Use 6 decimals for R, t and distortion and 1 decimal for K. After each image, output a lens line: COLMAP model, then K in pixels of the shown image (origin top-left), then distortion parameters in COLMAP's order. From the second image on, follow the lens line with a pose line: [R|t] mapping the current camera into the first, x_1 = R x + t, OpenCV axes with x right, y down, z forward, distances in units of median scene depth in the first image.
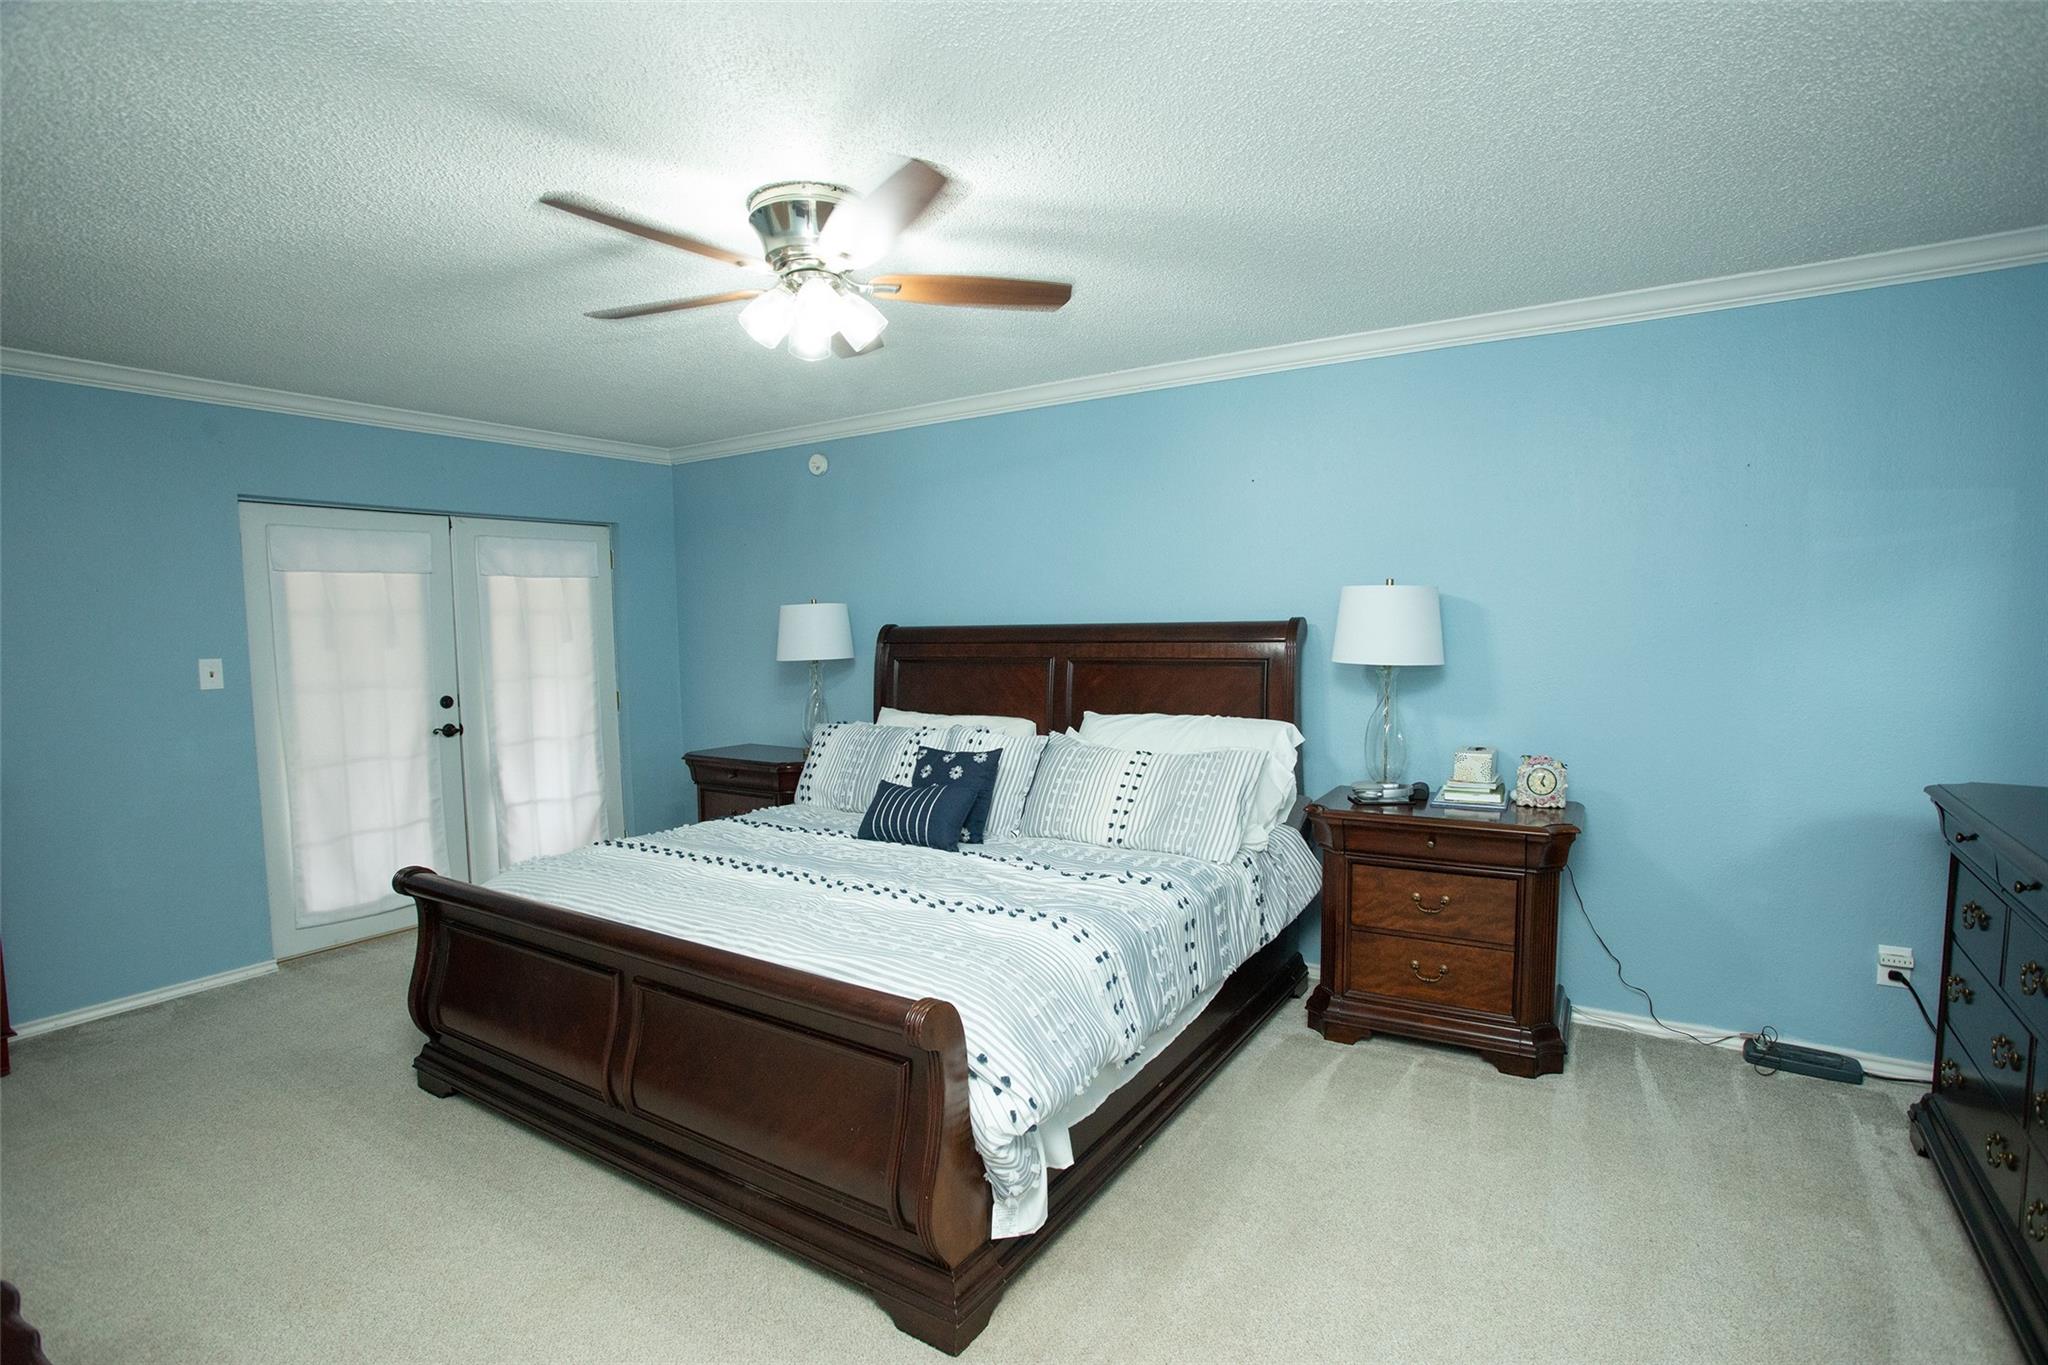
lens RADIAL K [[992.9, 0, 1014.1], [0, 992.9, 678.5], [0, 0, 1]] dist [-0.065493, 0.026233]
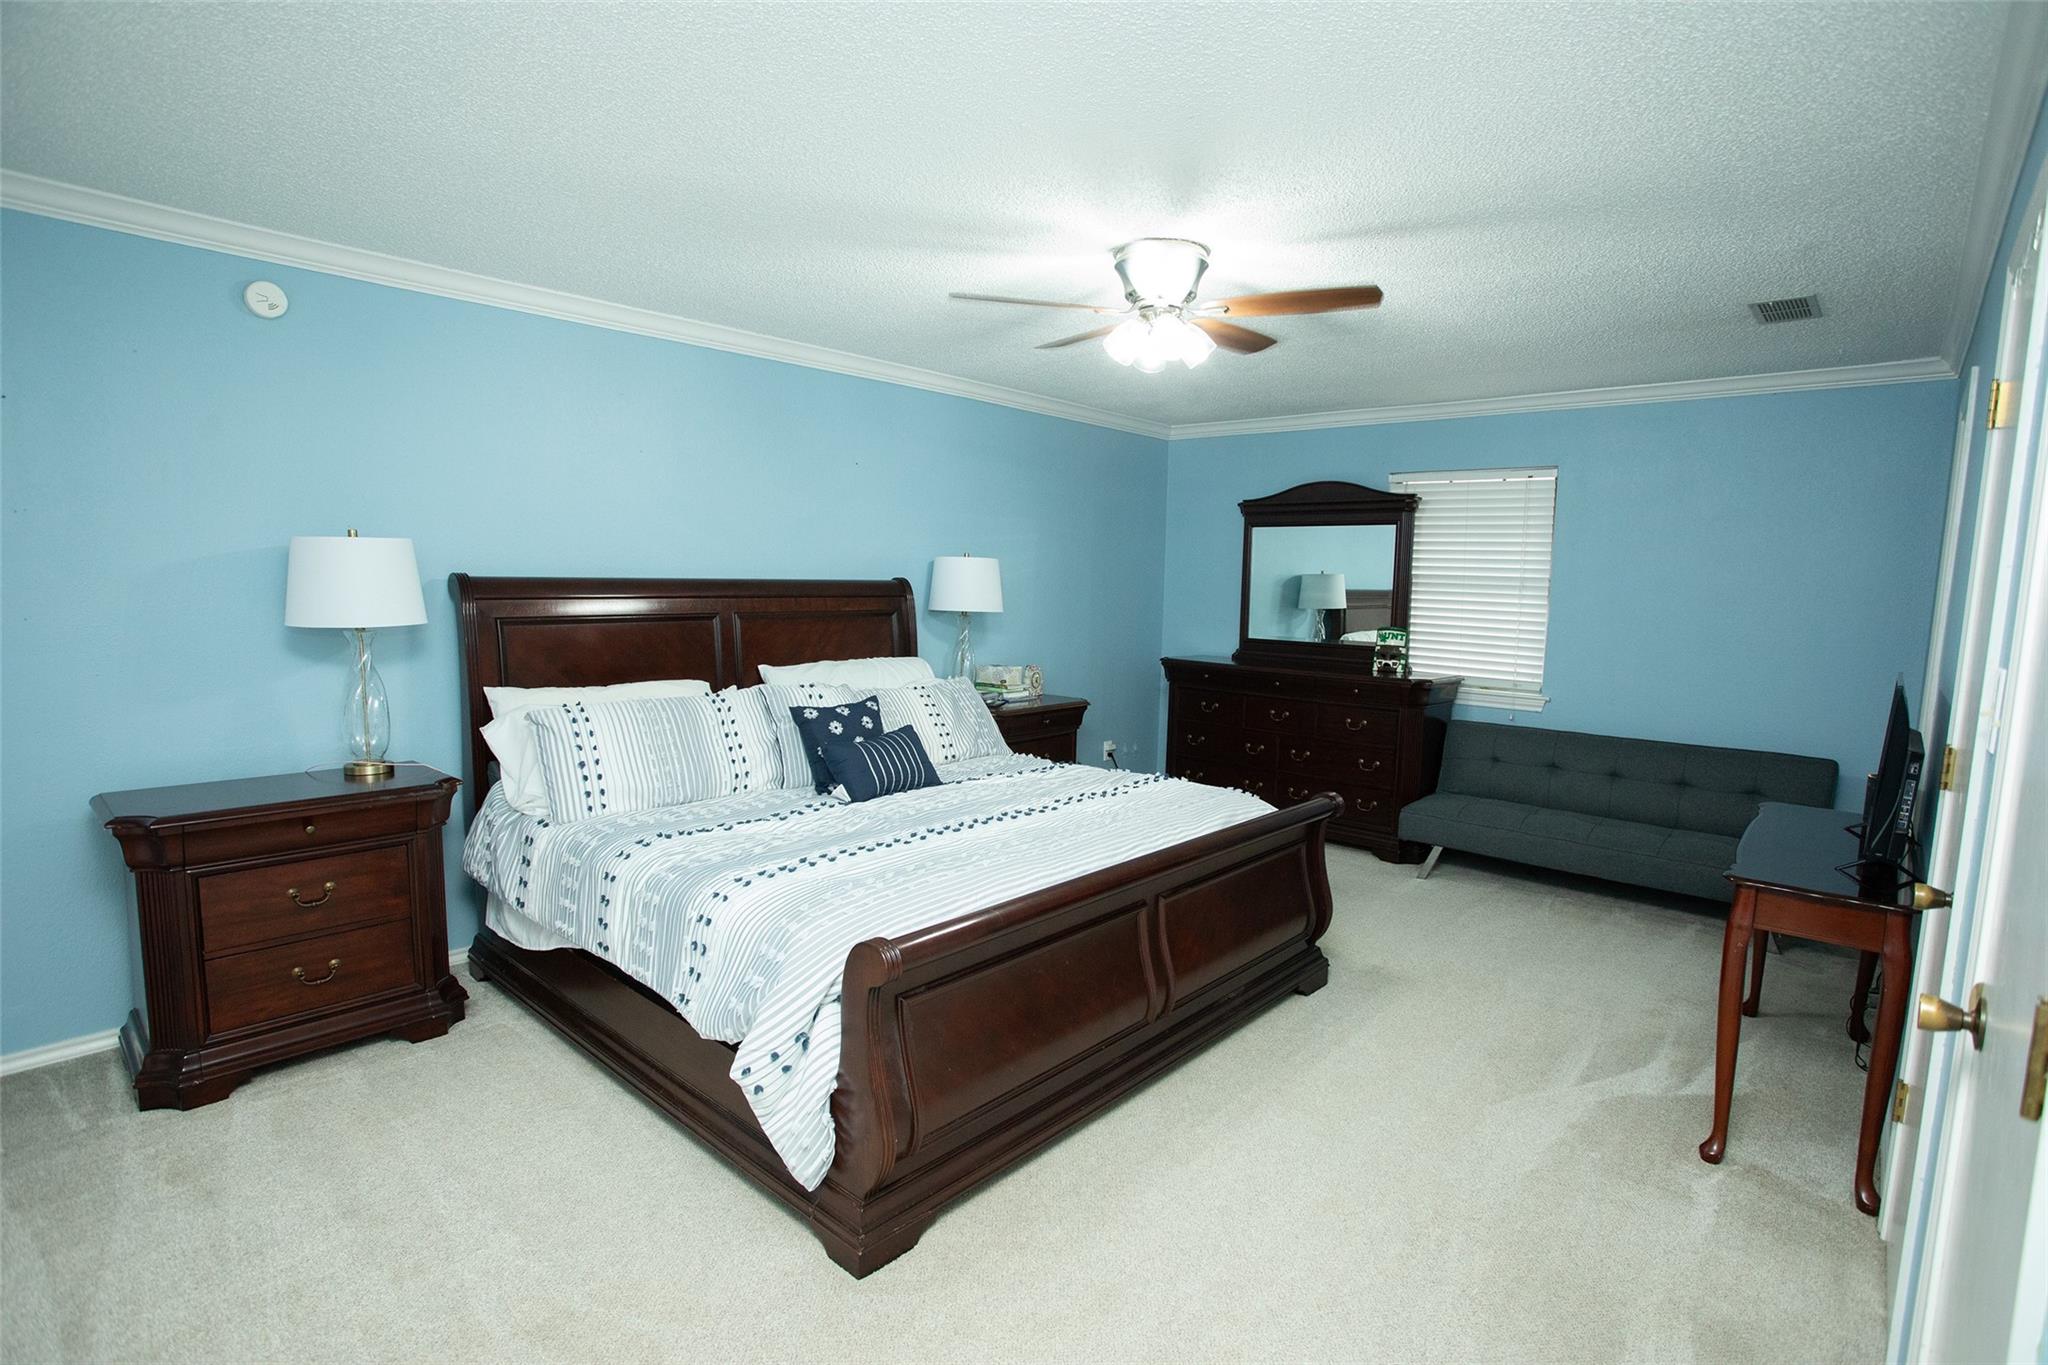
lens RADIAL K [[992.9, 0, 1011.2], [0, 992.9, 691.7], [0, 0, 1]] dist [-0.065493, 0.026233]
pose [[0.162820, -0.088398, 0.982688, -1.243658], [0.035140, 0.995866, 0.083762, -0.021863], [-0.986030, 0.020893, 0.165253, 0.808483]]
